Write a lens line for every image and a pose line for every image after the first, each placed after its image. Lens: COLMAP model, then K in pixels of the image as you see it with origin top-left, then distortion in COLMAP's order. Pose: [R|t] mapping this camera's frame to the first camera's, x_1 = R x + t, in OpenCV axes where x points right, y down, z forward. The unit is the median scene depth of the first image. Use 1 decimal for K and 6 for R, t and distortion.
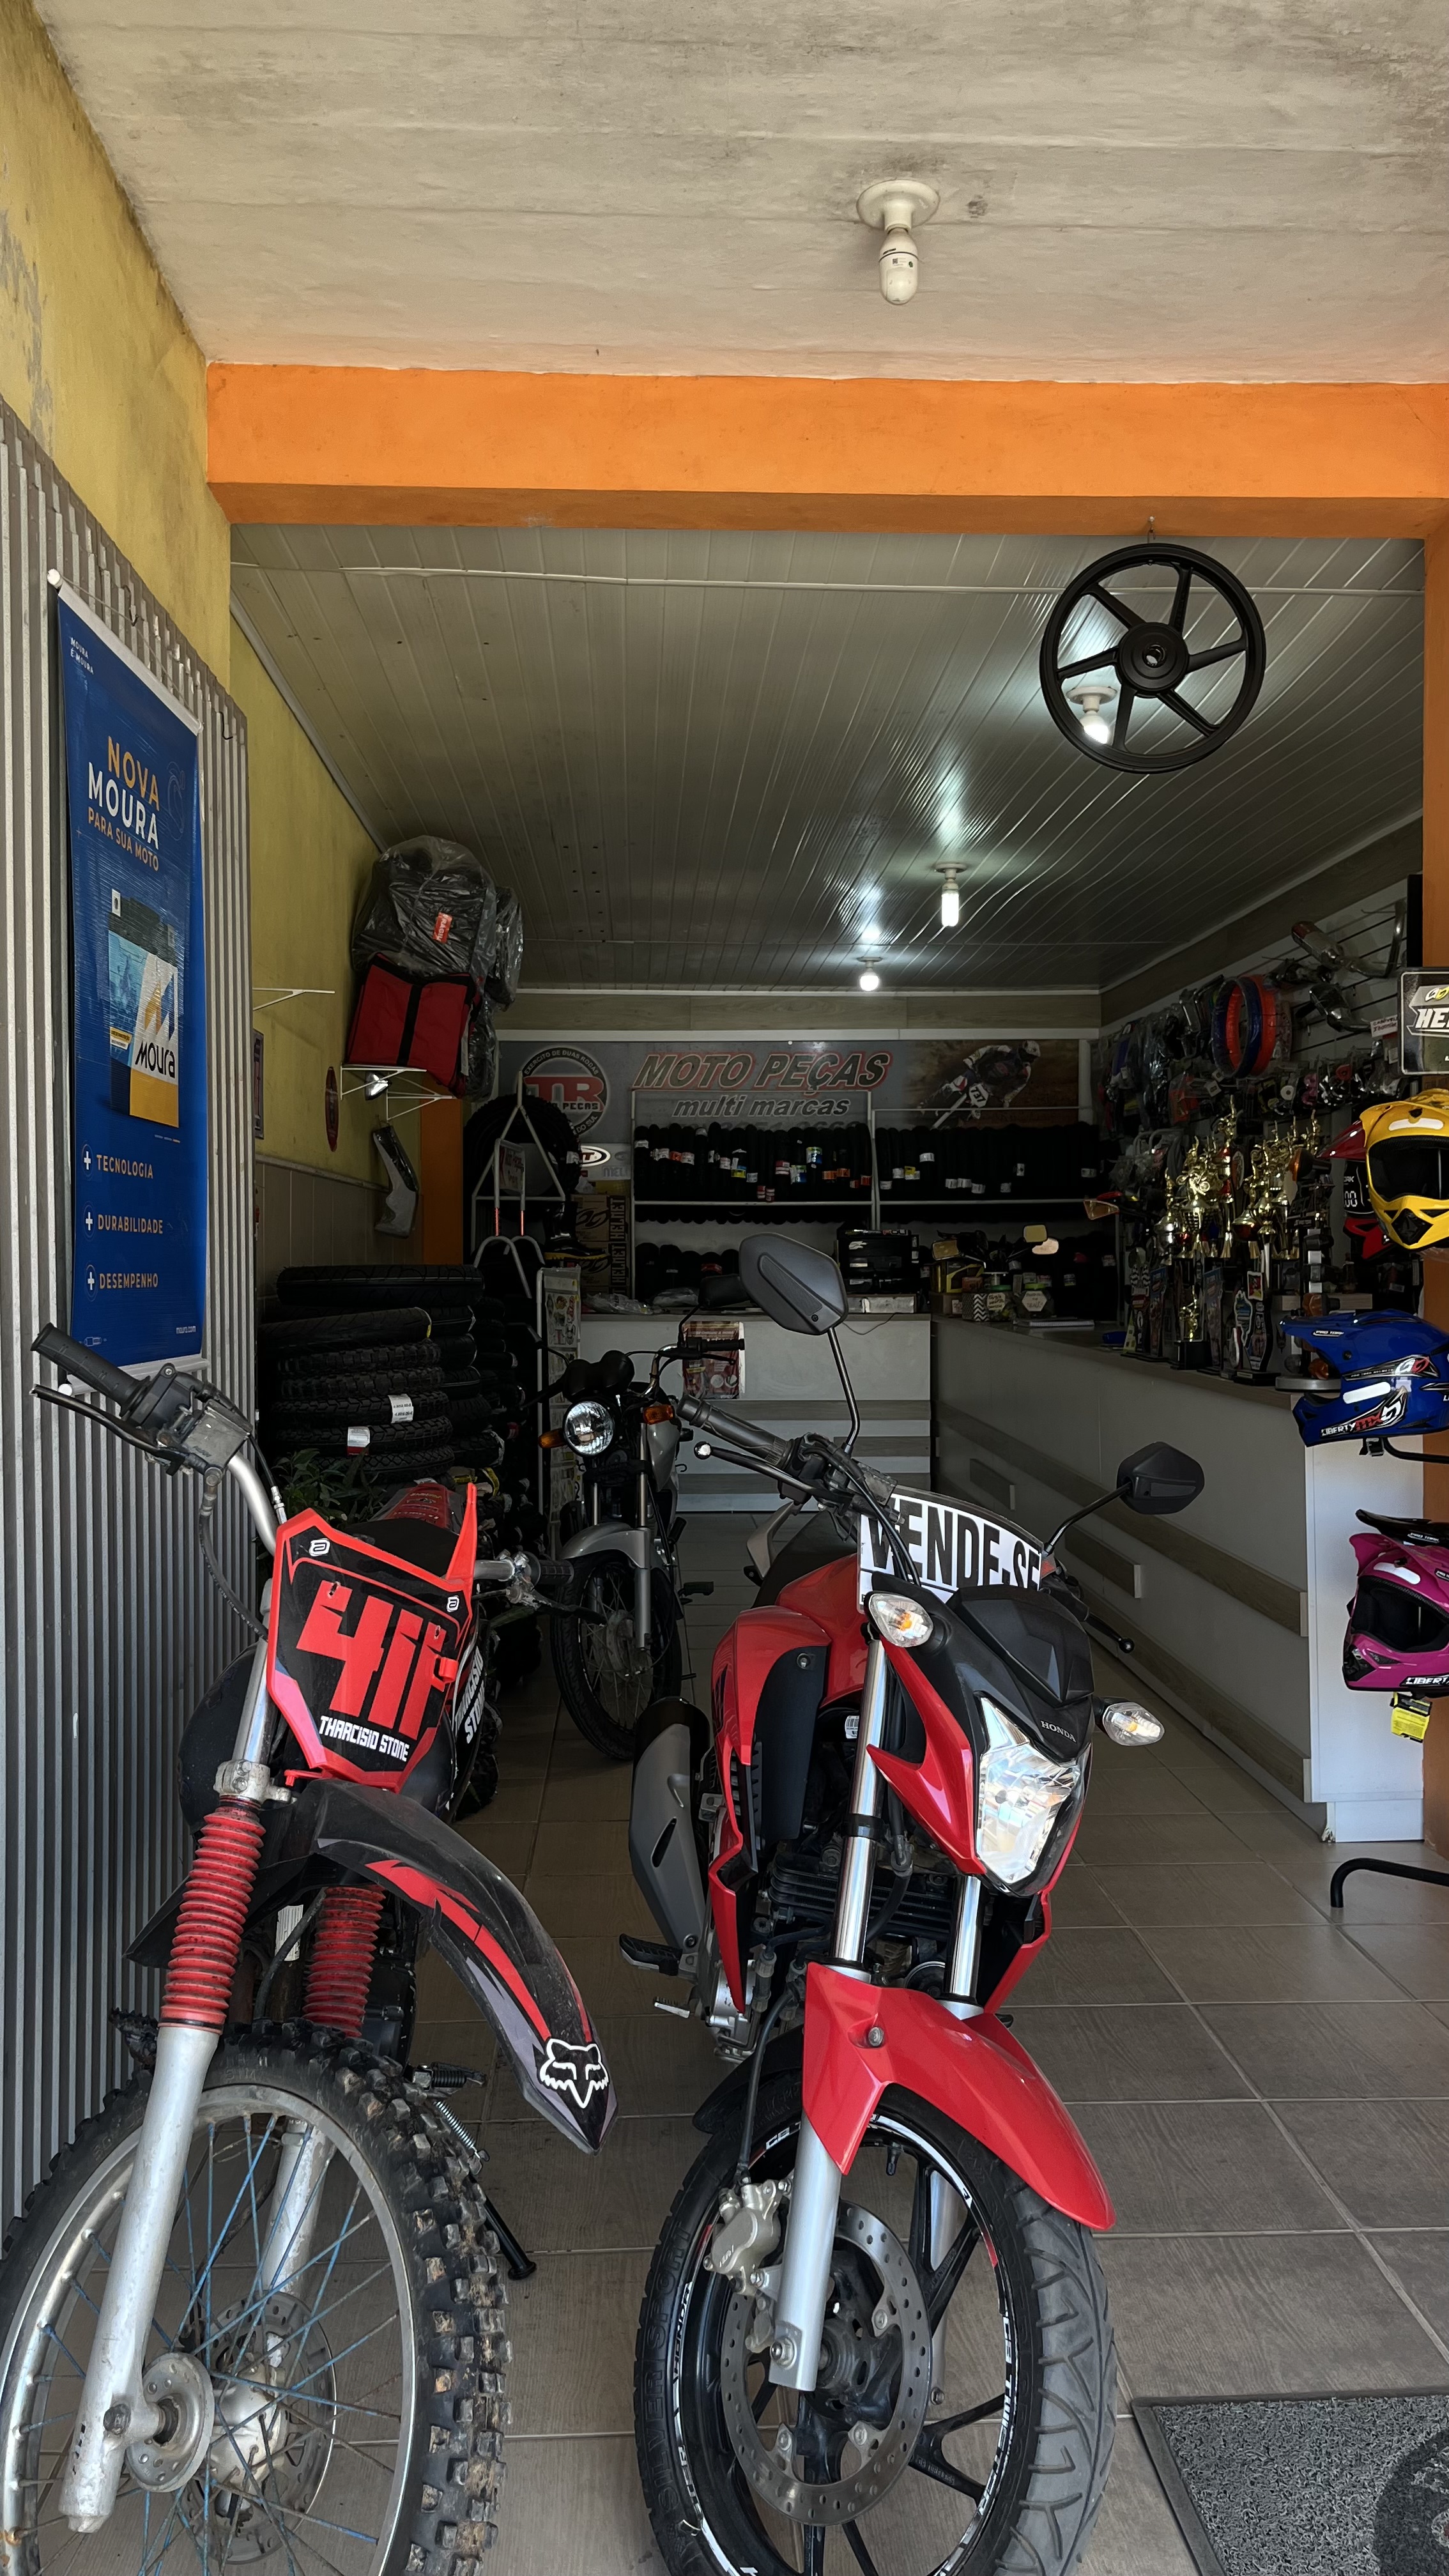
lens RADIAL K [[1970.9, 0, 711.6], [0, 1970.9, 1302.0], [0, 0, 1]] dist [0.030063, -0.030300]
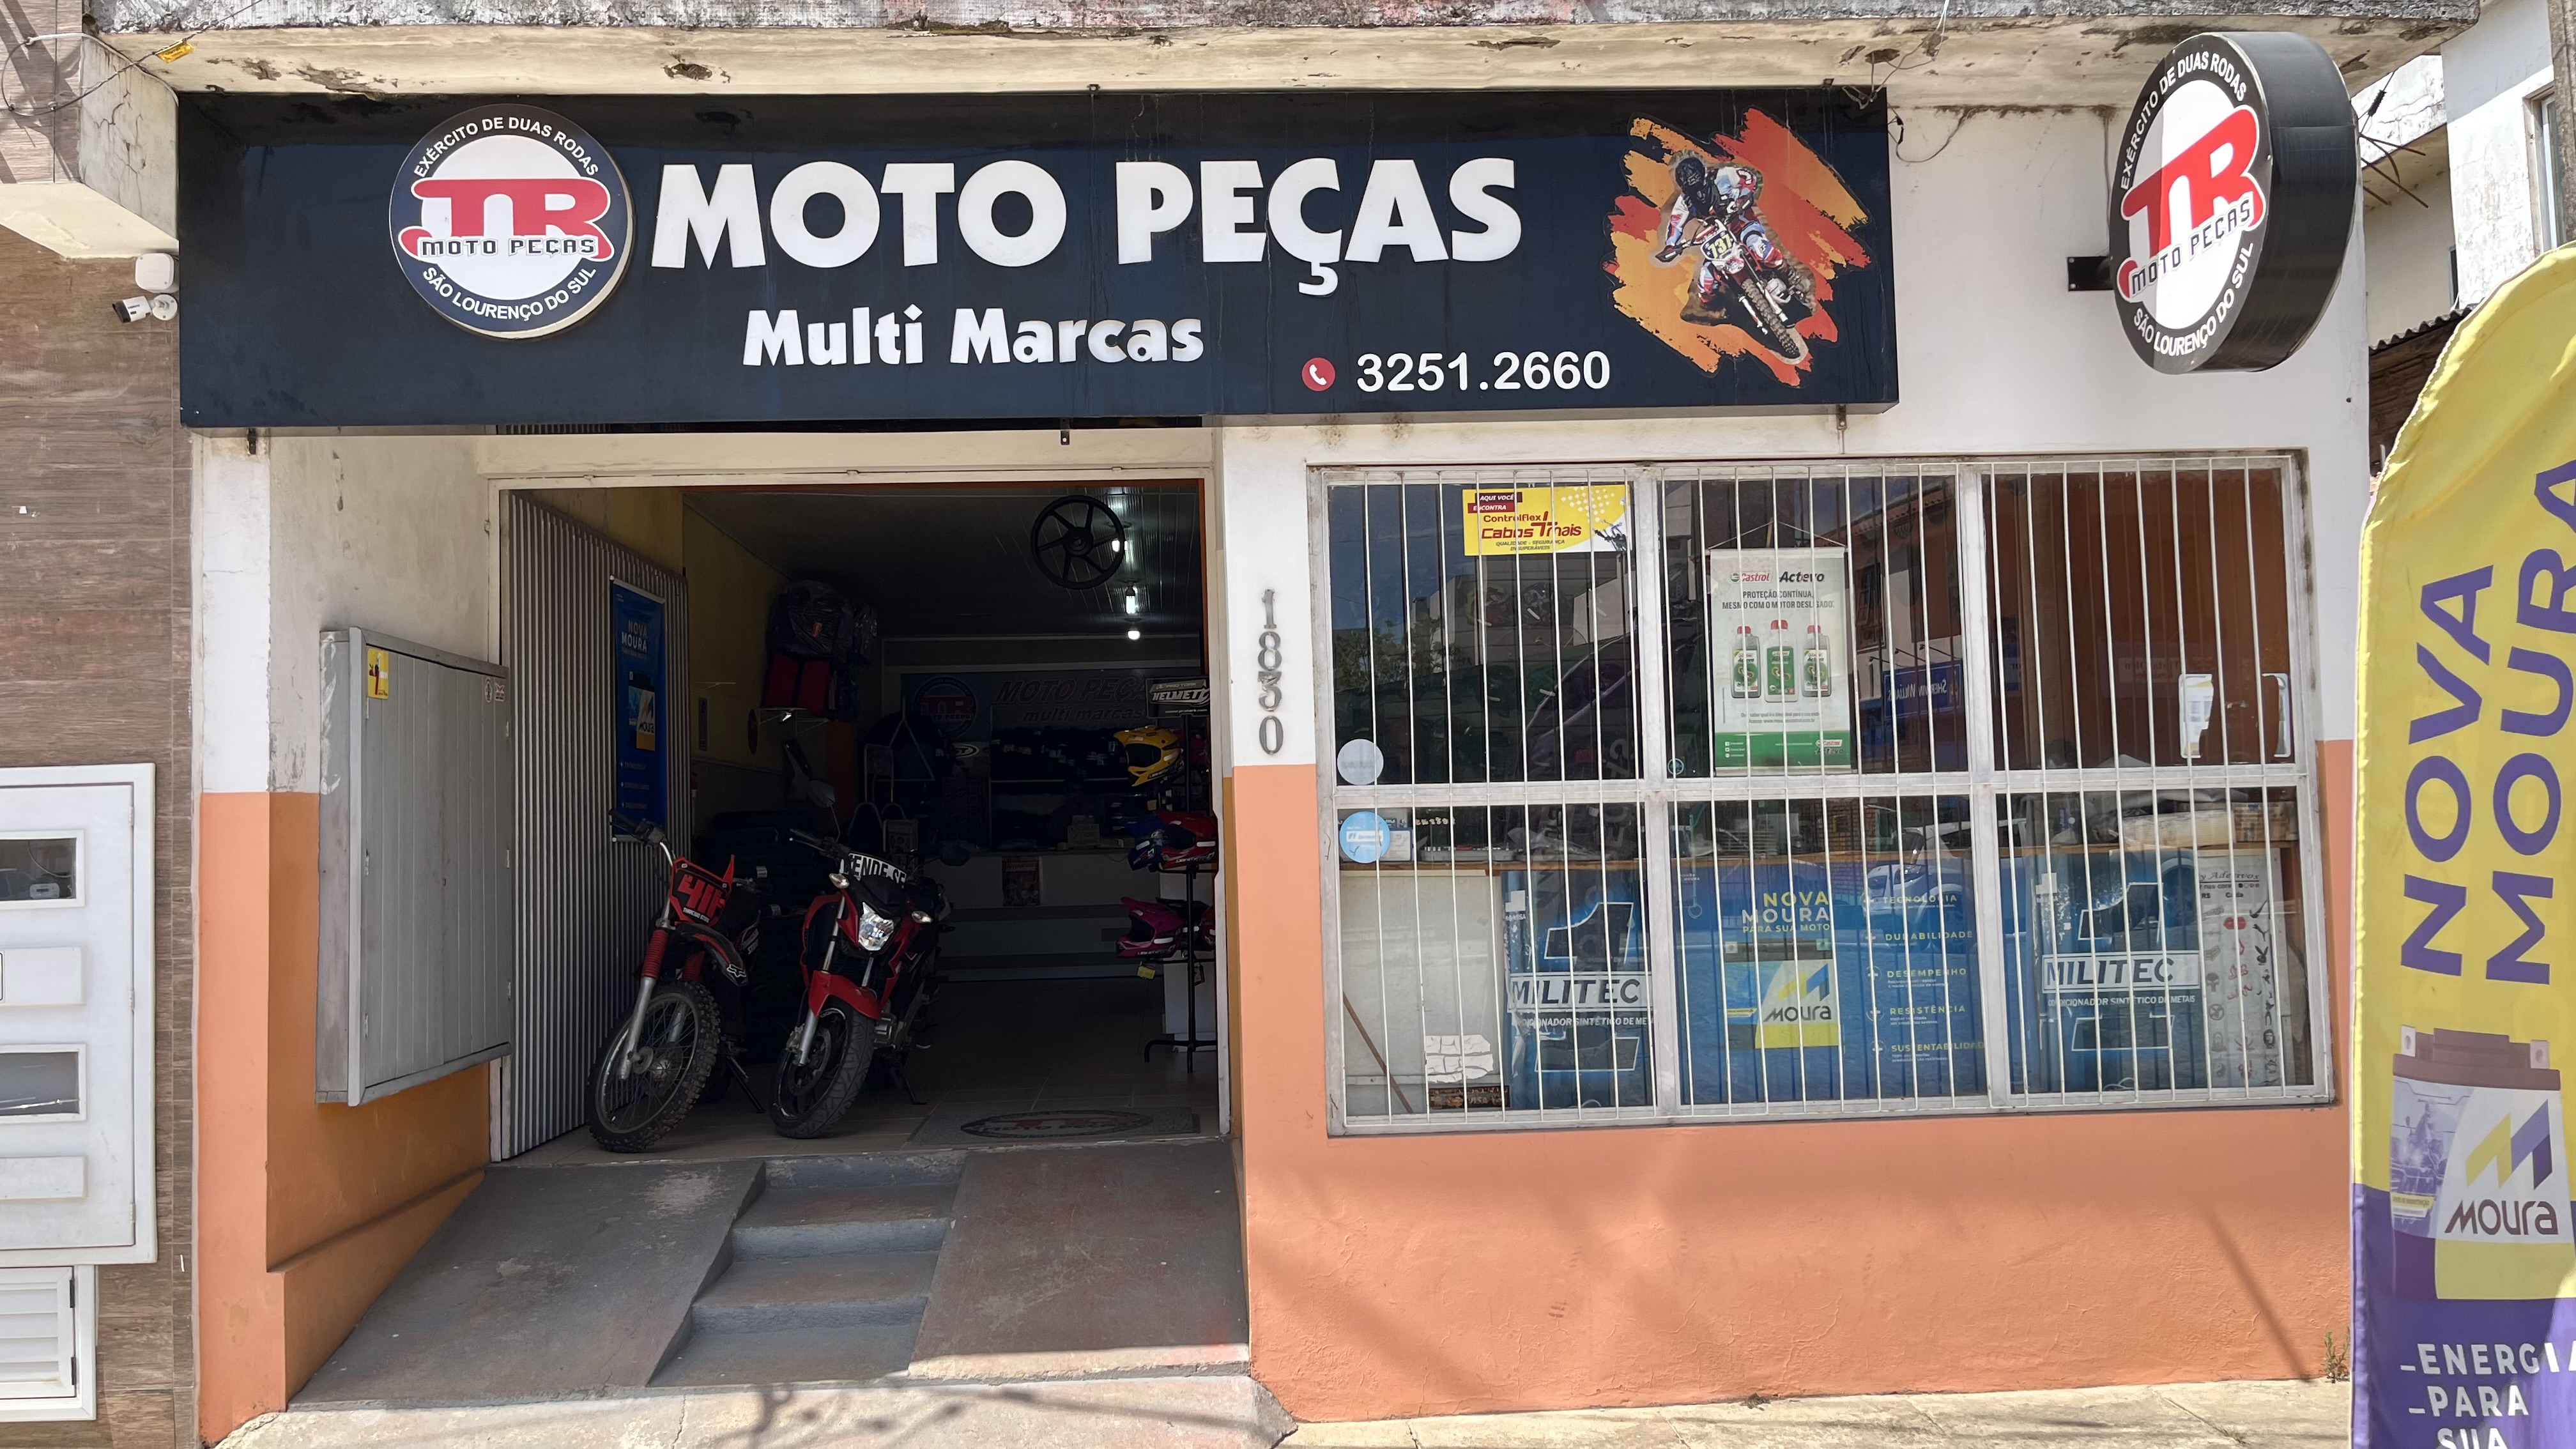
lens RADIAL K [[1970.9, 0, 1306.2], [0, 1970.9, 735.6], [0, 0, 1]] dist [0.030063, -0.030300]
pose [[0.999196, -0.022308, 0.033318, 0.174702], [0.024765, 0.996856, -0.075259, 0.037990], [-0.031534, 0.076023, 0.996607, -0.567843]]
